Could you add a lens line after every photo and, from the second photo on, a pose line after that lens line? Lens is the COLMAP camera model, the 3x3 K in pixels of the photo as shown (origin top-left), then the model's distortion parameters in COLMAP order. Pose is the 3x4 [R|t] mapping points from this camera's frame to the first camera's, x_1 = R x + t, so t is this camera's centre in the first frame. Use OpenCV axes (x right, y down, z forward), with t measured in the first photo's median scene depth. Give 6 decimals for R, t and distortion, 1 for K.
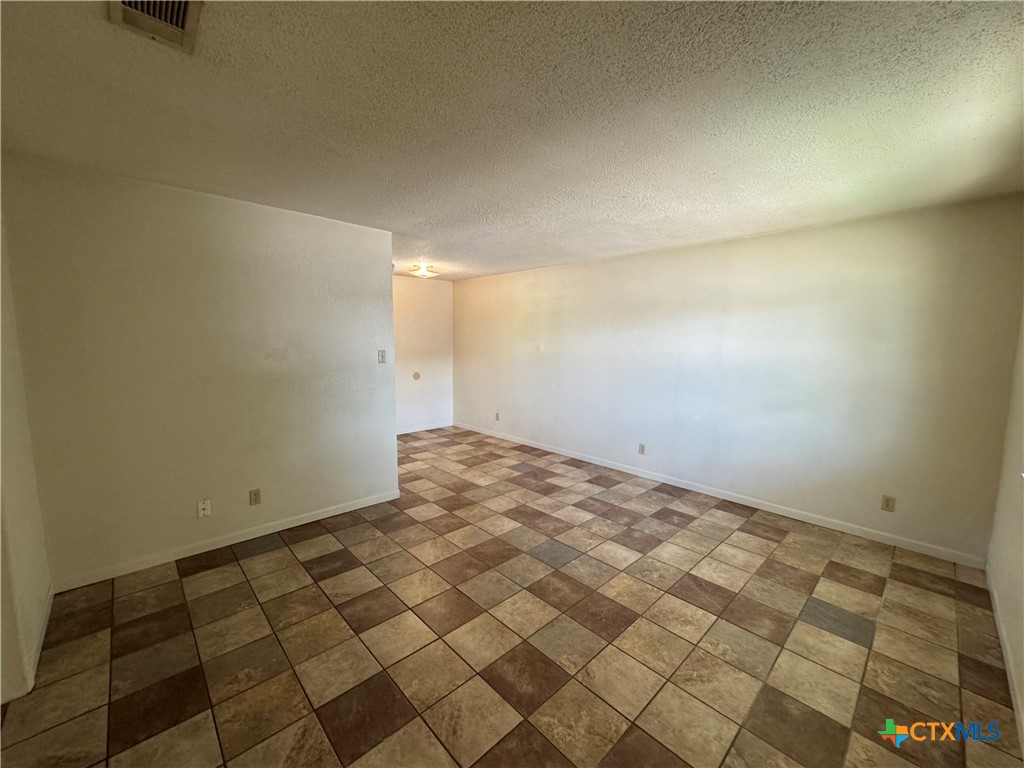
lens RADIAL K [[411.7, 0, 509.7], [0, 411.7, 384.1], [0, 0, 1]] dist [-0.002105, 0.000248]
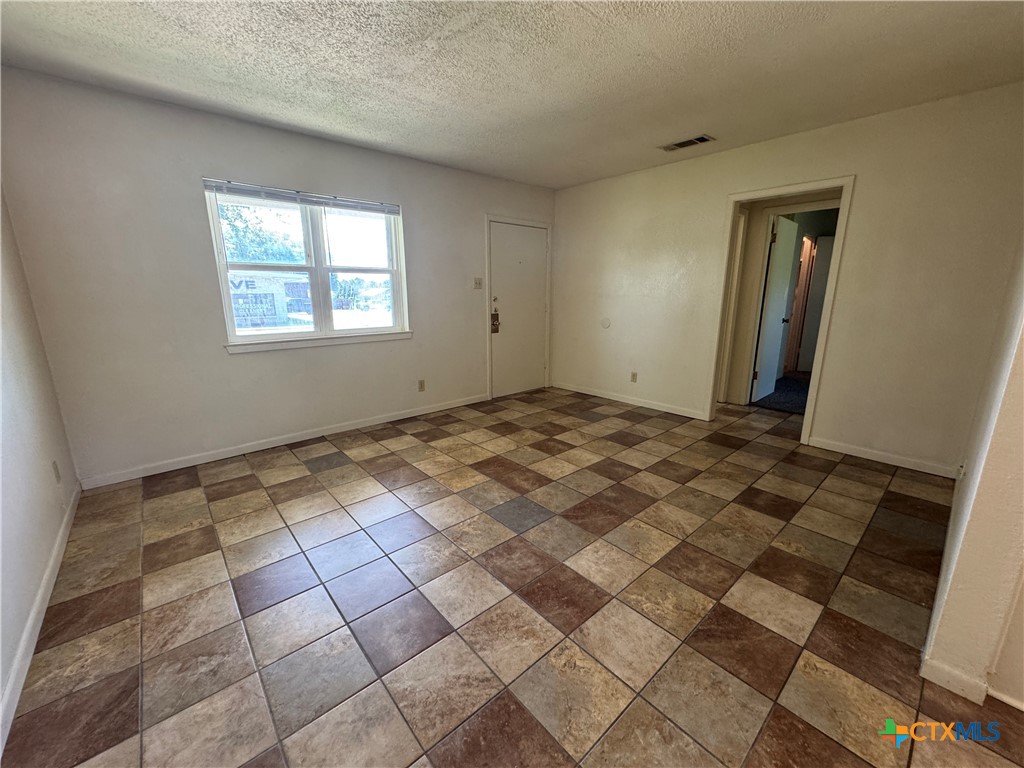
lens RADIAL K [[411.7, 0, 509.7], [0, 411.7, 384.1], [0, 0, 1]] dist [-0.002105, 0.000248]
pose [[-0.999220, -0.016852, 0.035715, 0.114685], [-0.004111, 0.943851, 0.330345, -0.112842], [-0.039277, 0.329940, -0.943184, 1.840516]]
